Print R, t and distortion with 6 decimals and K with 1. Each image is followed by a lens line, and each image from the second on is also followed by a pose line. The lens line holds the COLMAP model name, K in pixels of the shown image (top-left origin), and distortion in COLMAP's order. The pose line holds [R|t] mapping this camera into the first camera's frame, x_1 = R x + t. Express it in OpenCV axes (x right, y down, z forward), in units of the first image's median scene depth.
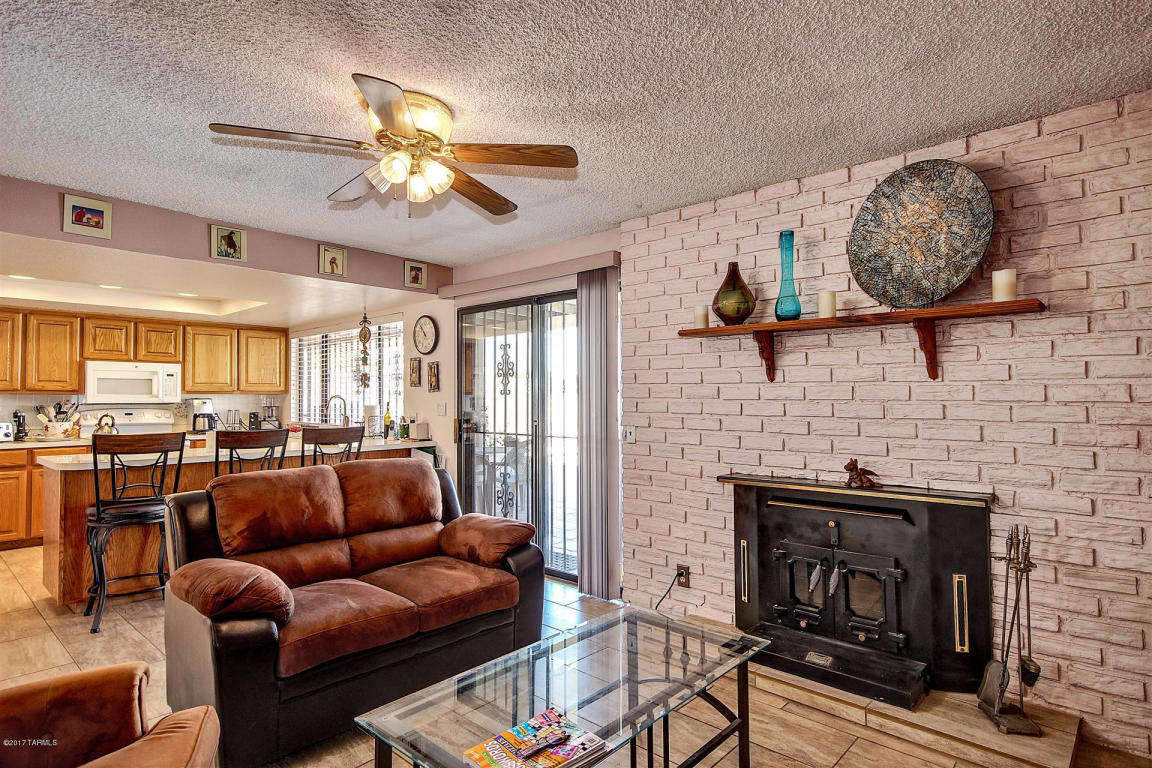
lens RADIAL K [[615.7, 0, 597.3], [0, 615.7, 385.8], [0, 0, 1]] dist [-0.002557, -0.000883]
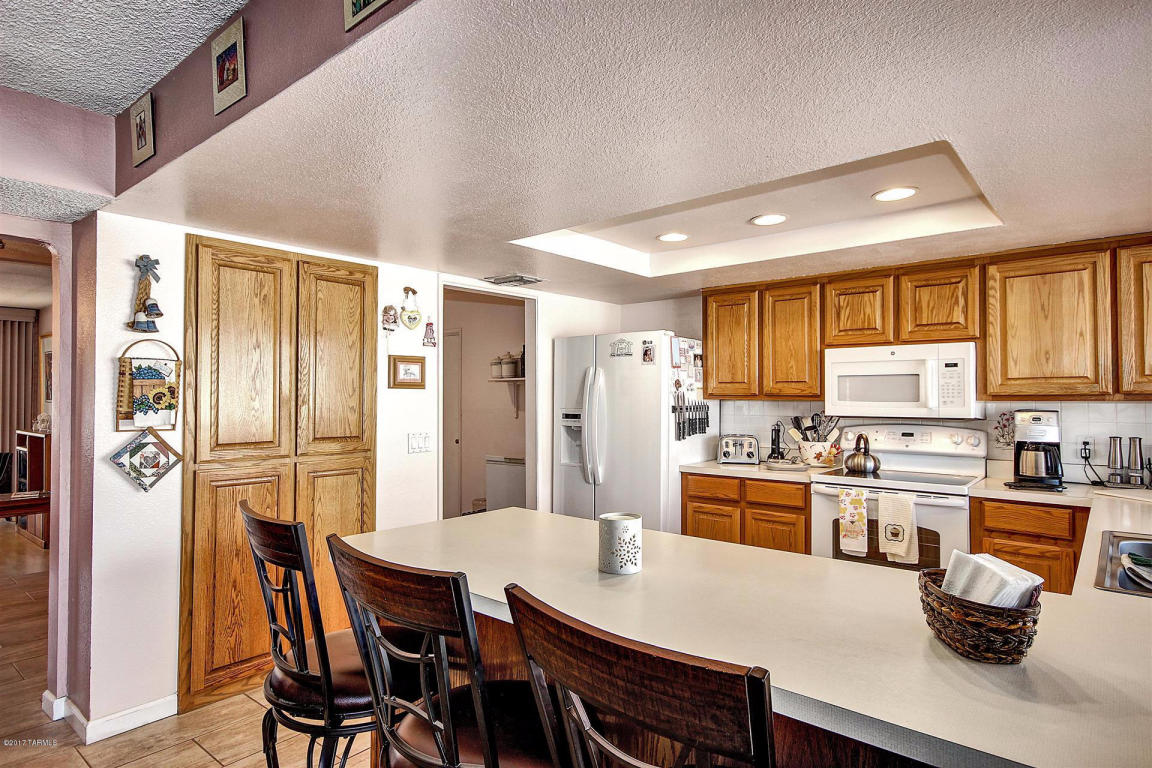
lens RADIAL K [[643.4, 0, 576.0], [0, 643.4, 384.0], [0, 0, 1]] dist [0.002361, 0.016306]
pose [[0.015880, -0.014393, -0.999770, -0.166310], [0.022593, 0.999646, -0.014033, -0.000766], [0.999619, -0.022365, 0.016200, 0.731152]]
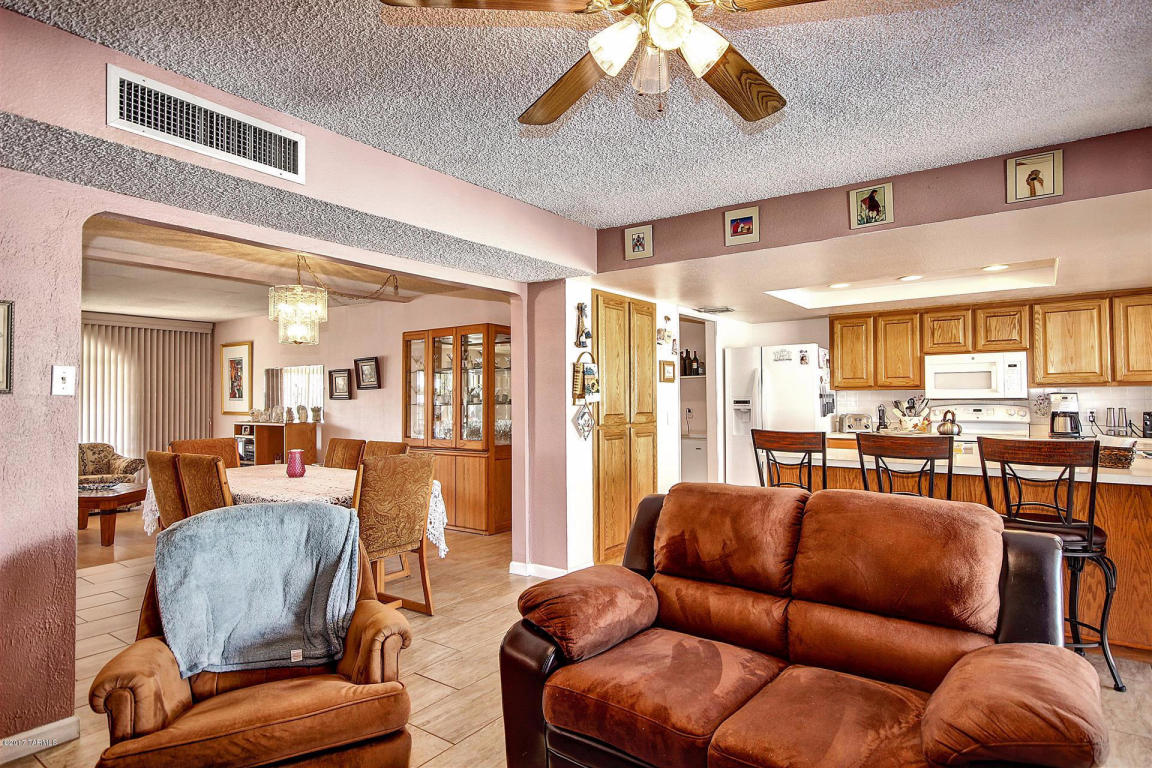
lens RADIAL K [[631.0, 0, 576.0], [0, 631.0, 384.0], [0, 0, 1]] dist [0.002584, 0.013092]
pose [[0.079506, -0.020073, -0.996632, 0.140206], [0.028725, 0.999428, -0.017838, 0.006946], [0.996420, -0.027210, 0.080037, 0.357603]]
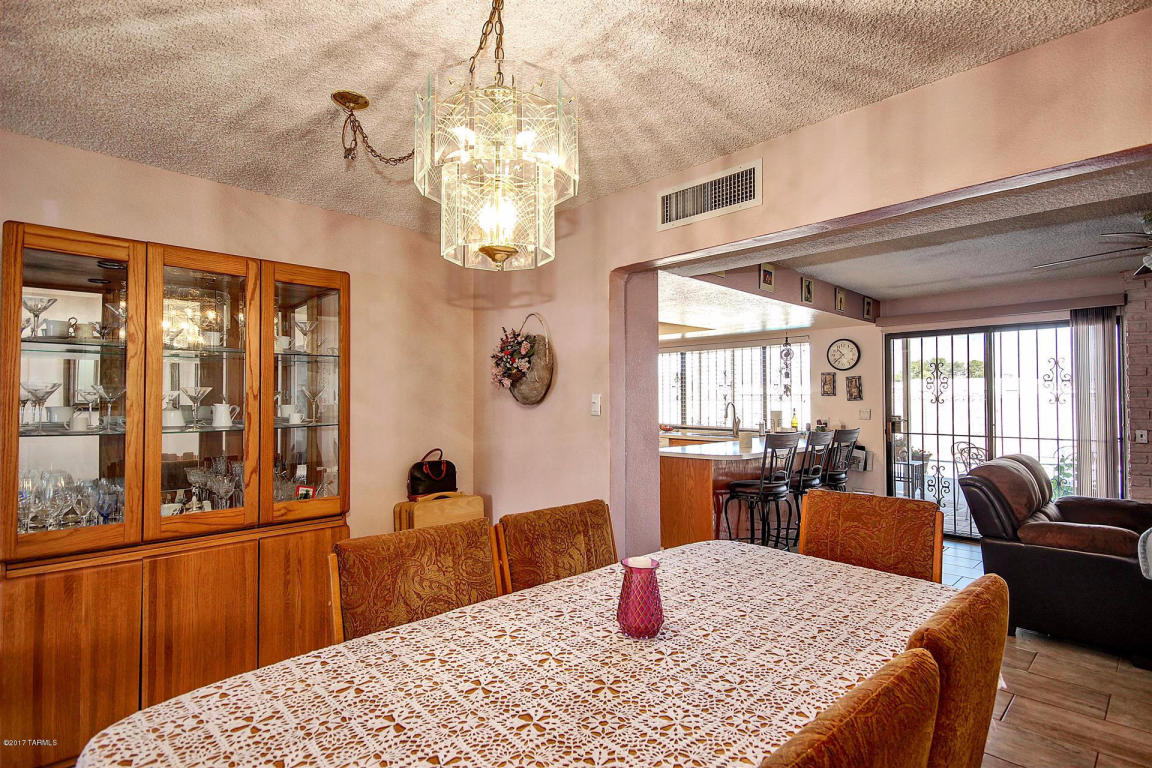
lens RADIAL K [[579.3, 0, 576.0], [0, 579.3, 384.0], [0, 0, 1]] dist [-0.003359, -0.000147]
pose [[0.995620, 0.001308, -0.093486, -0.652128], [-0.001915, 0.999978, -0.006402, -0.013444], [0.093476, 0.006553, 0.995600, -0.196835]]
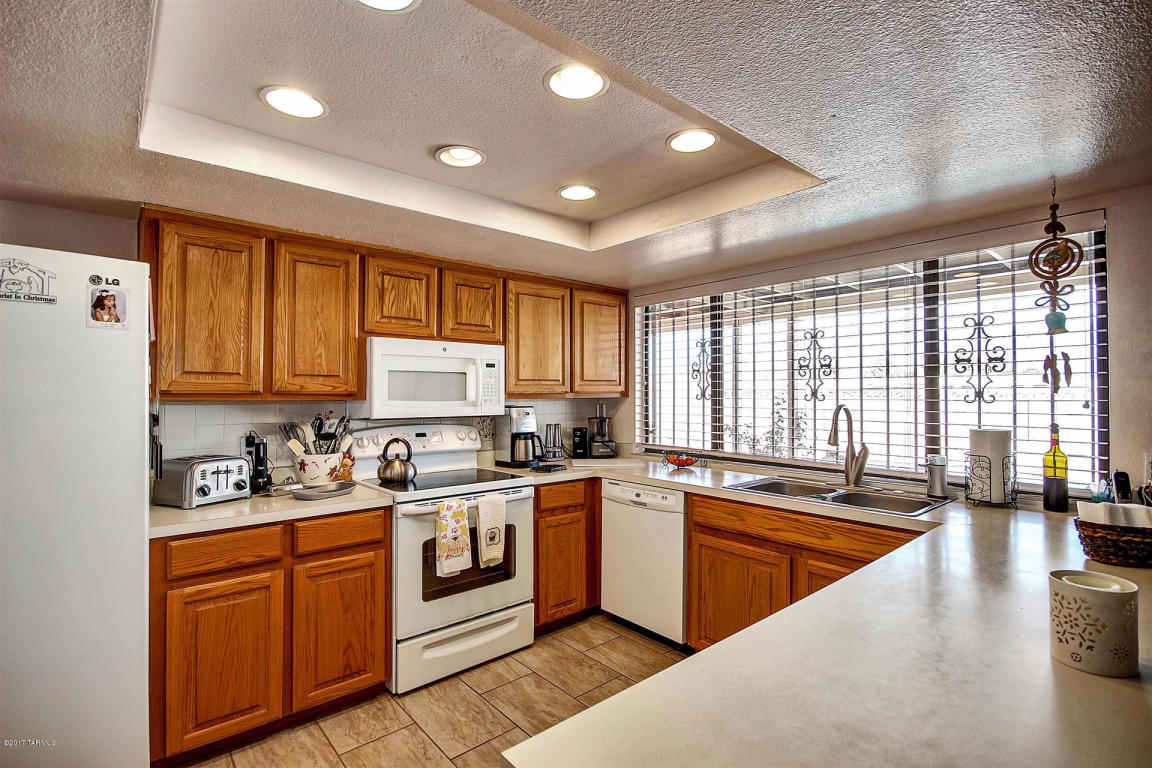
lens RADIAL K [[536.0, 0, 576.0], [0, 536.0, 384.0], [0, 0, 1]] dist [-0.008161, 0.000403]
pose [[0.990542, 0.000749, -0.137207, -0.600534], [-0.000323, 0.999995, 0.003127, -0.002248], [0.137209, -0.003053, 0.990537, 0.578755]]
